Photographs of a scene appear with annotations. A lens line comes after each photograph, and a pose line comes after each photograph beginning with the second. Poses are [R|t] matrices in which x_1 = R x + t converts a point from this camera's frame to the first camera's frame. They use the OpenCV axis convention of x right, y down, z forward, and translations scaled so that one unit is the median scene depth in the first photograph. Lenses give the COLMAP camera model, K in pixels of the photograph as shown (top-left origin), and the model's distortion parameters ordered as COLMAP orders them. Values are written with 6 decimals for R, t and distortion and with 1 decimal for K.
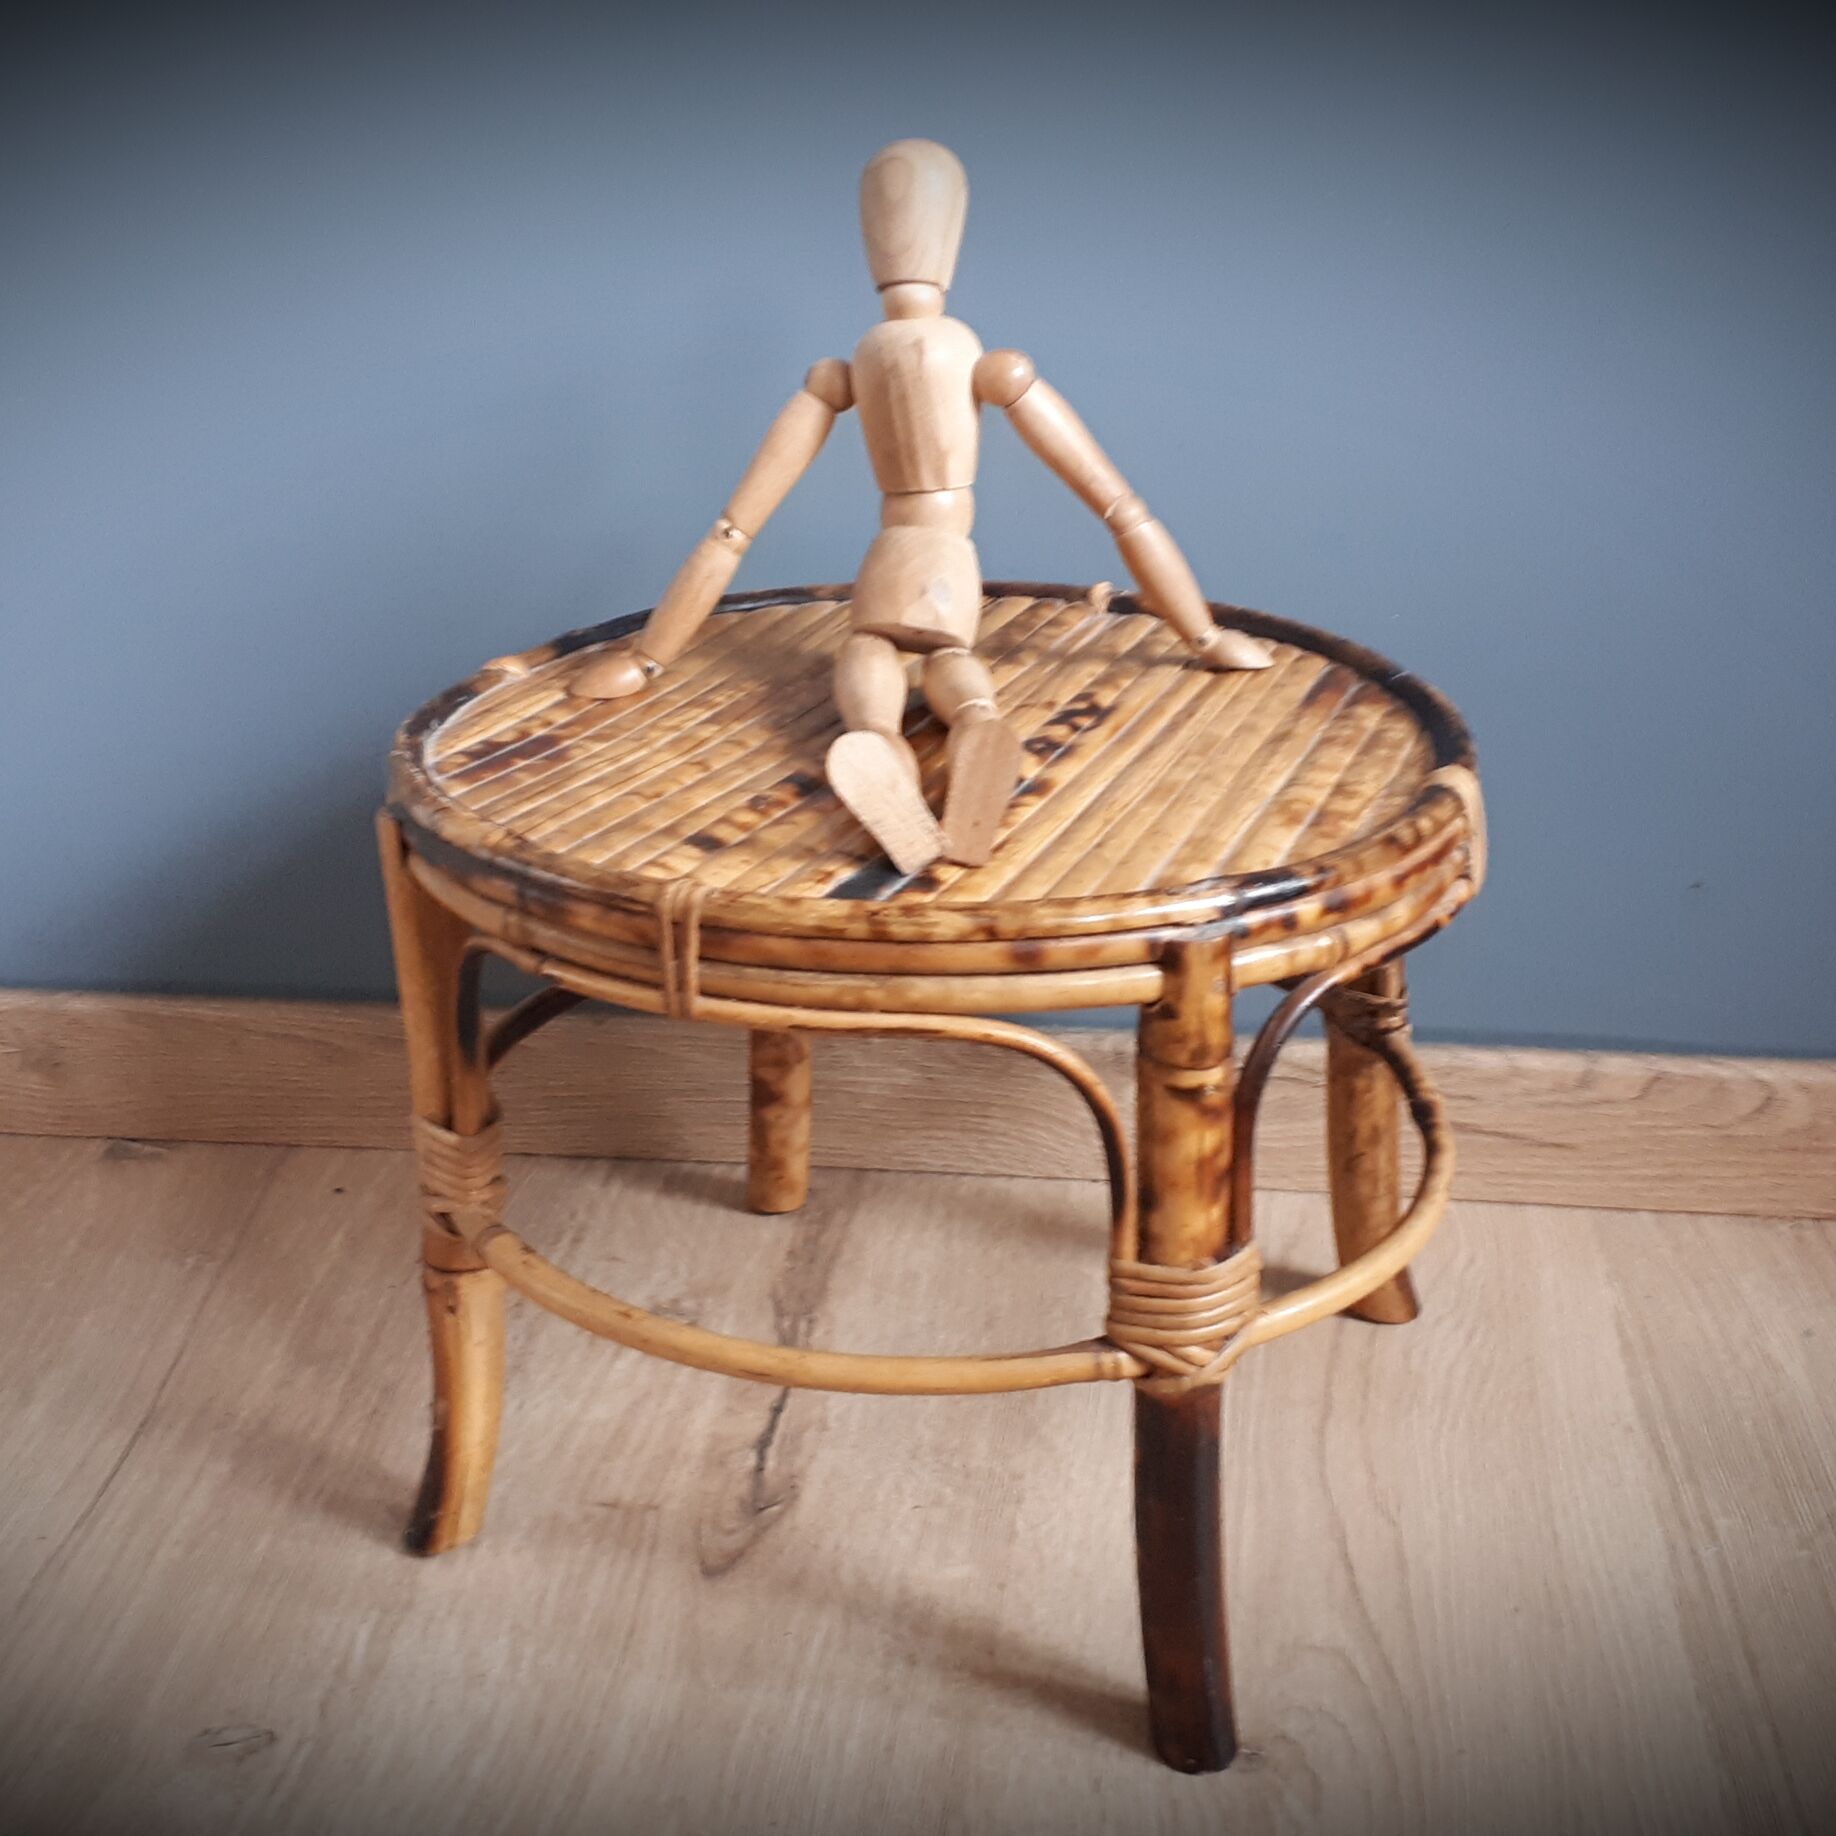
lens RADIAL K [[2628.6, 0, 898.5], [0, 2628.6, 920.7], [0, 0, 1]] dist [0.339747, -0.939821]
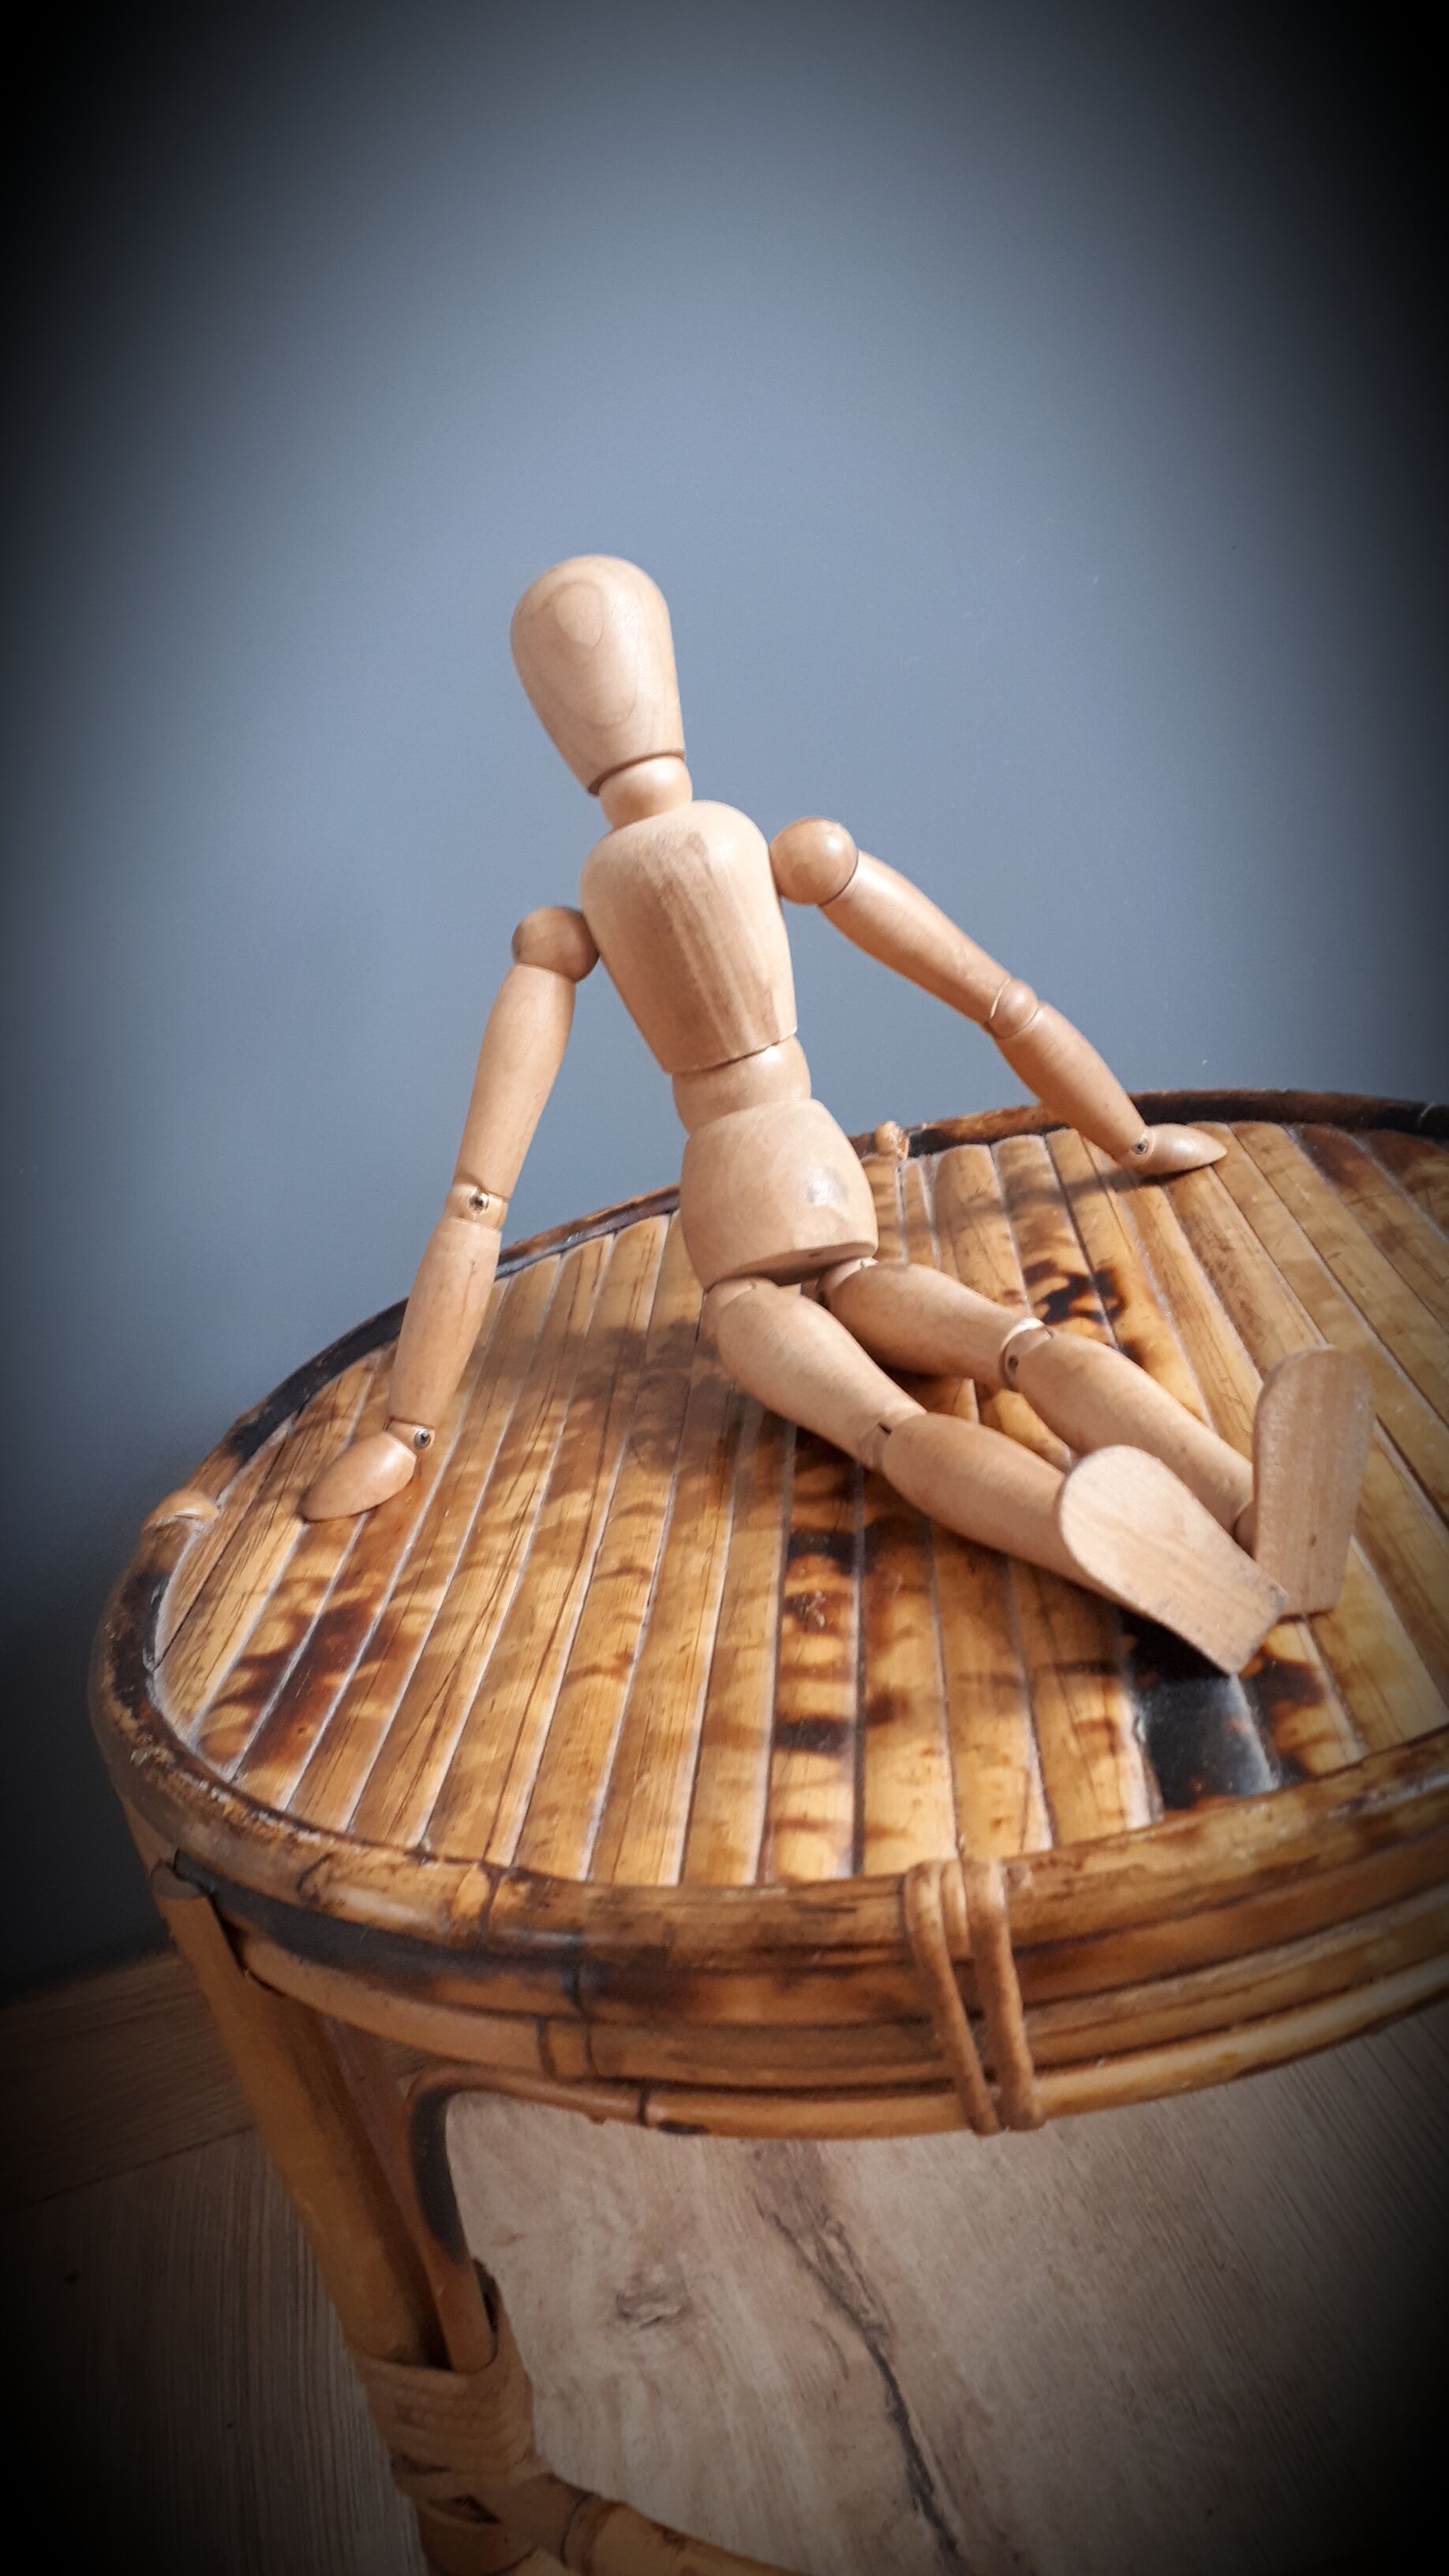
lens RADIAL K [[2073.2, 0, 724.5], [0, 2073.2, 1288.0], [0, 0, 1]] dist [0.151456, -0.284966]
pose [[0.913643, -0.309244, 0.263866, -0.155669], [0.324889, 0.945604, -0.016716, -0.102406], [-0.244344, 0.101000, 0.964414, 0.519956]]
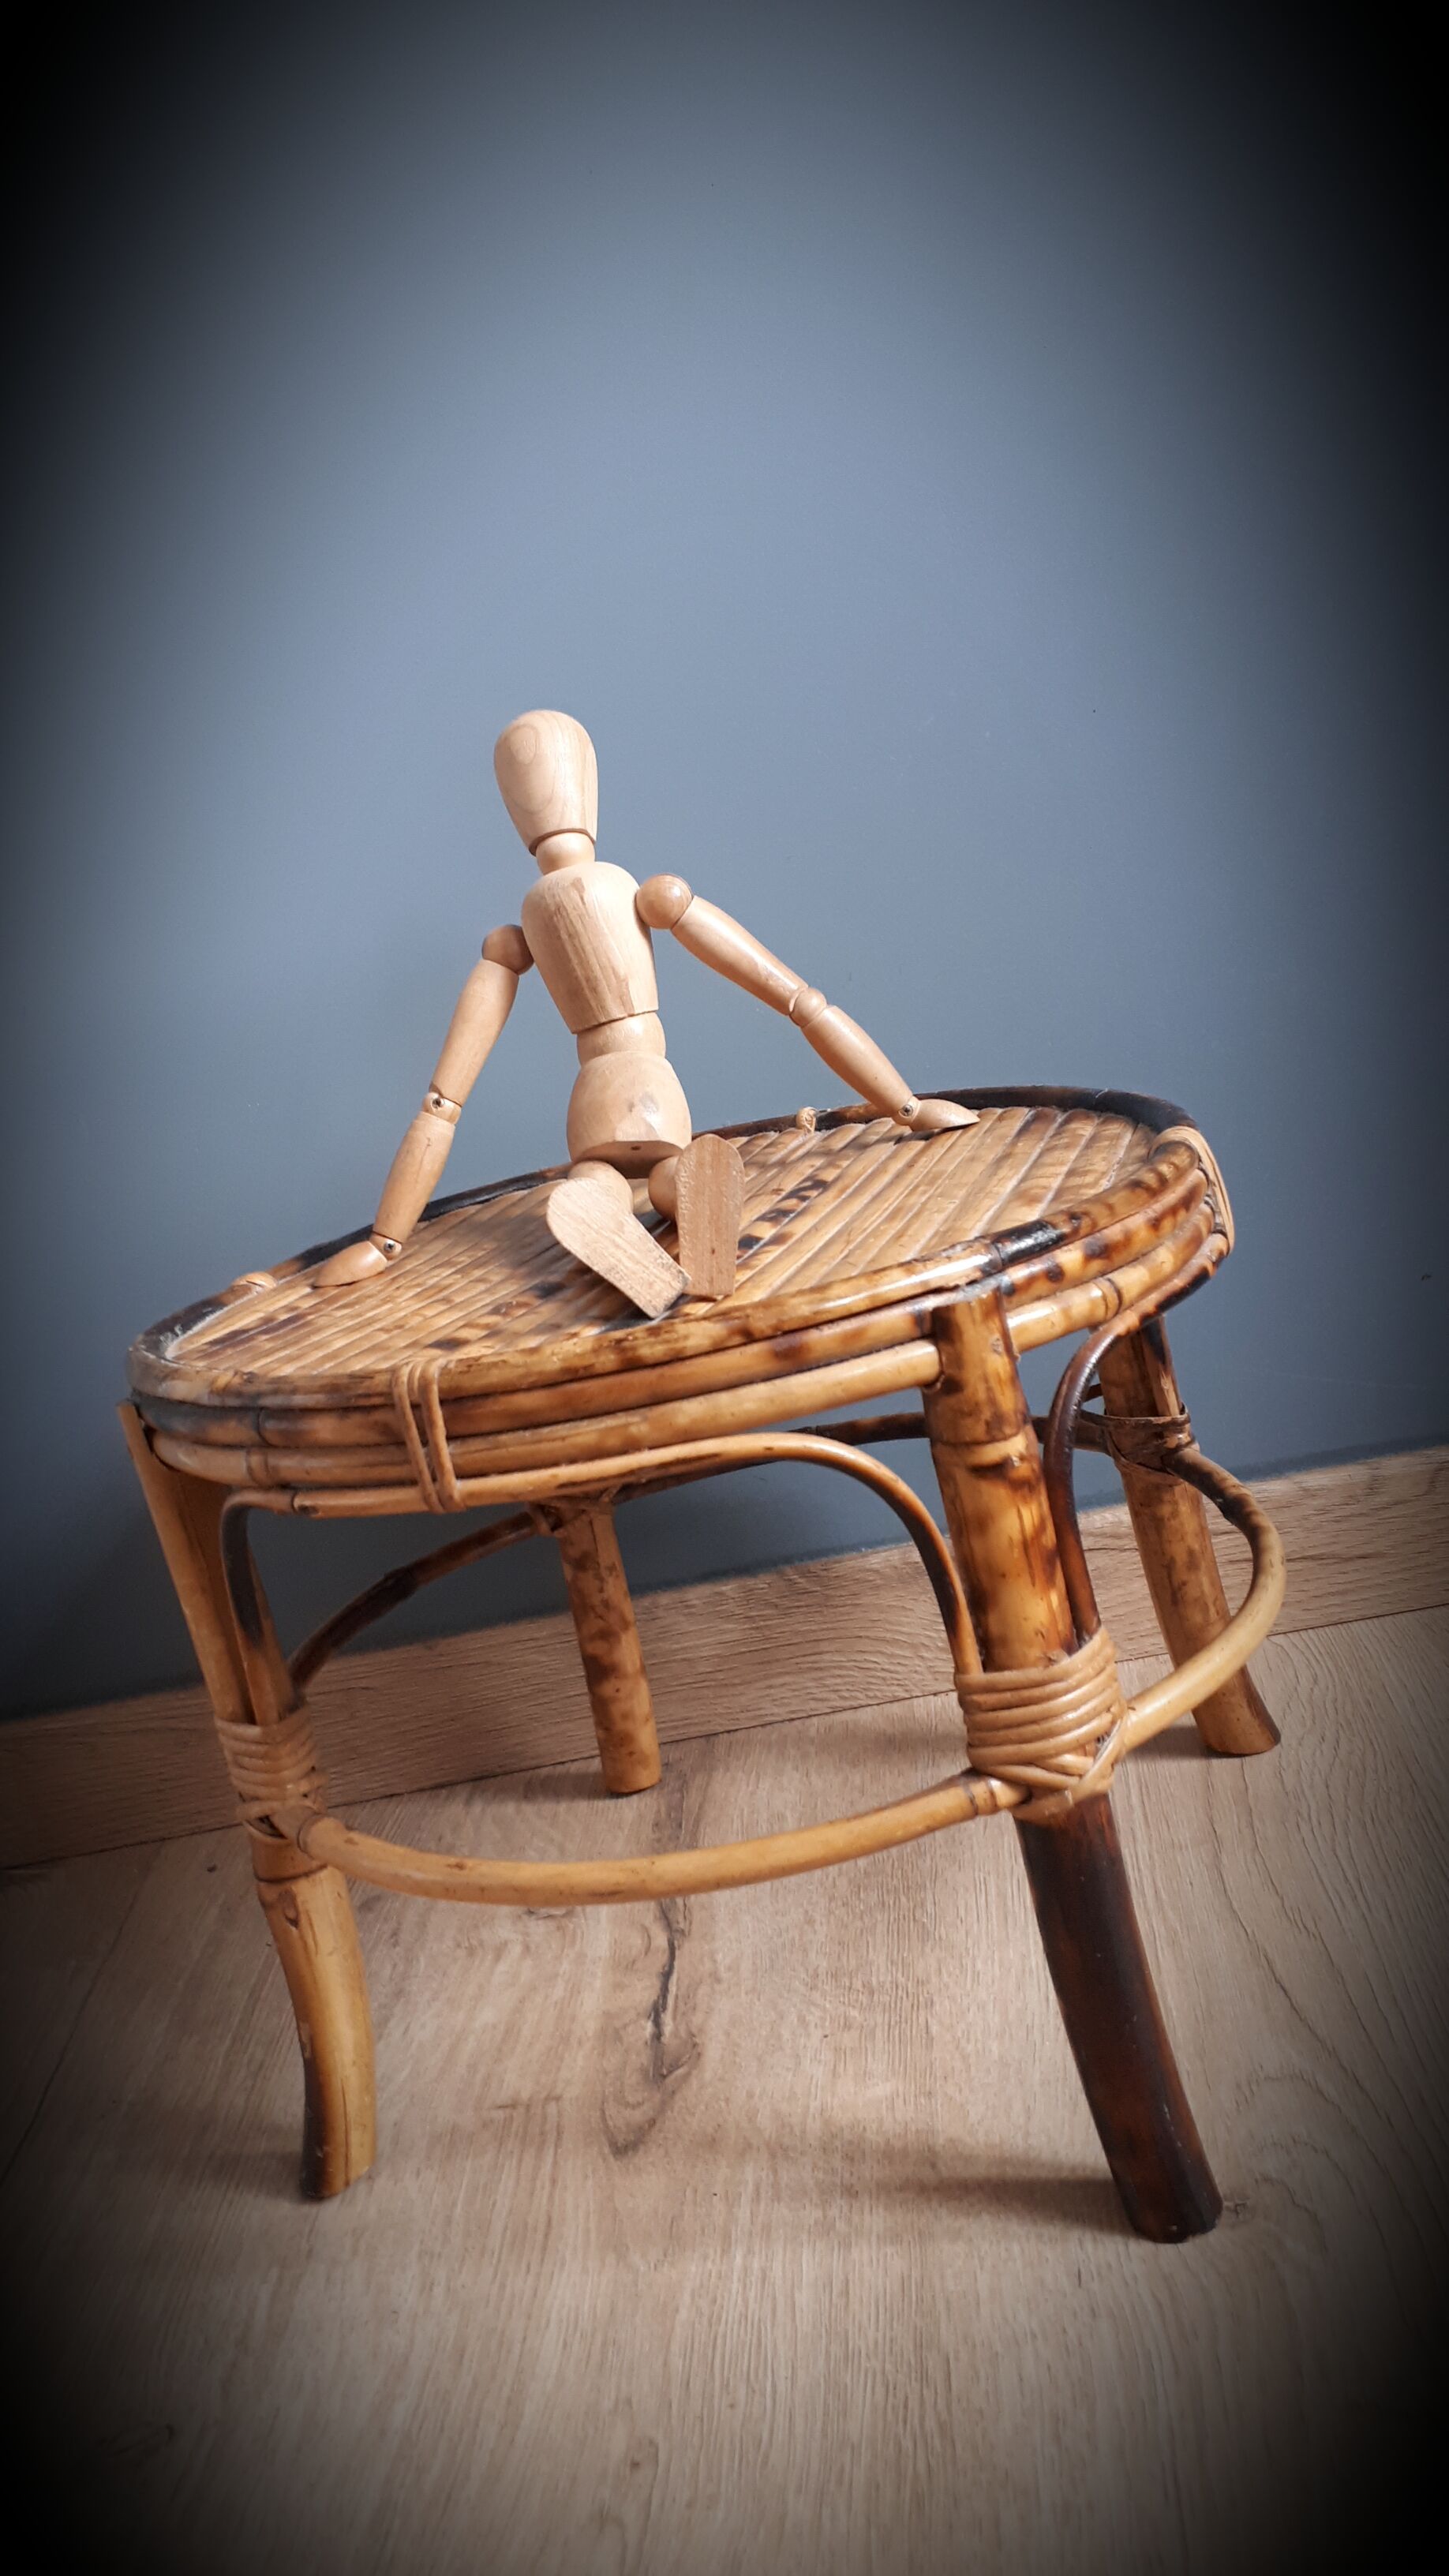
lens RADIAL K [[2073.7, 0, 717.6], [0, 2073.7, 1273.2], [0, 0, 1]] dist [0.268243, -0.741817]
pose [[0.976820, -0.212962, 0.021700, 0.011280], [0.213281, 0.959566, -0.183696, 0.095162], [0.018297, 0.184066, 0.982744, 0.221642]]
